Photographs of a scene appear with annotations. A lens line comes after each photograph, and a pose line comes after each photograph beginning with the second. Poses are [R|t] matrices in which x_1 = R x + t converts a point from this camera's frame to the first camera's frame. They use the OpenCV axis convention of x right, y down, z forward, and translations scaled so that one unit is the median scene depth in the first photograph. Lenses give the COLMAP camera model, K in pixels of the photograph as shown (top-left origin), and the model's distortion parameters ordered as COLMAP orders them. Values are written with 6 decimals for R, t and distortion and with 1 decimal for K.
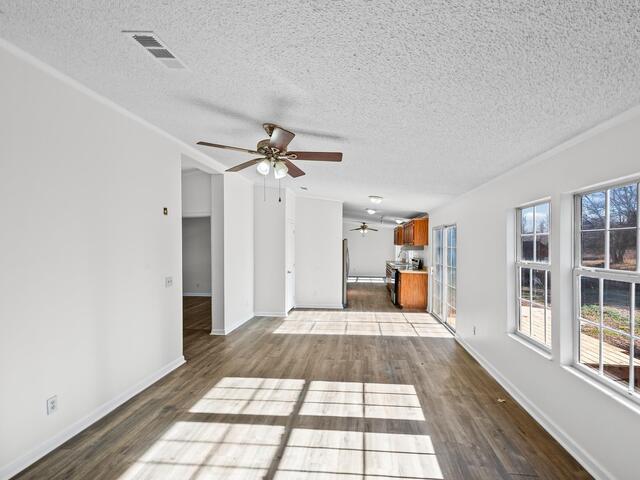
lens RADIAL K [[288.5, 0, 321.5], [0, 288.5, 243.1], [0, 0, 1]] dist [0.000099, -0.000653]
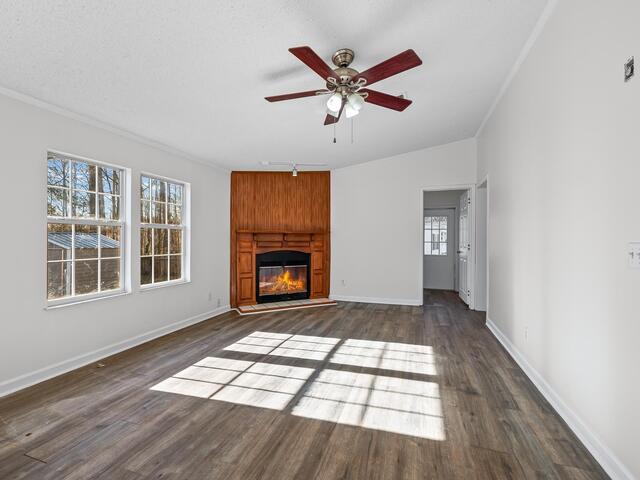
lens RADIAL K [[288.5, 0, 320.7], [0, 288.5, 240.9], [0, 0, 1]] dist [0.000099, -0.000653]
pose [[-0.980872, 0.000426, 0.194651, -0.263075], [-0.000649, 0.999985, -0.005456, 0.146617], [-0.194651, -0.005478, -0.980857, 1.812306]]
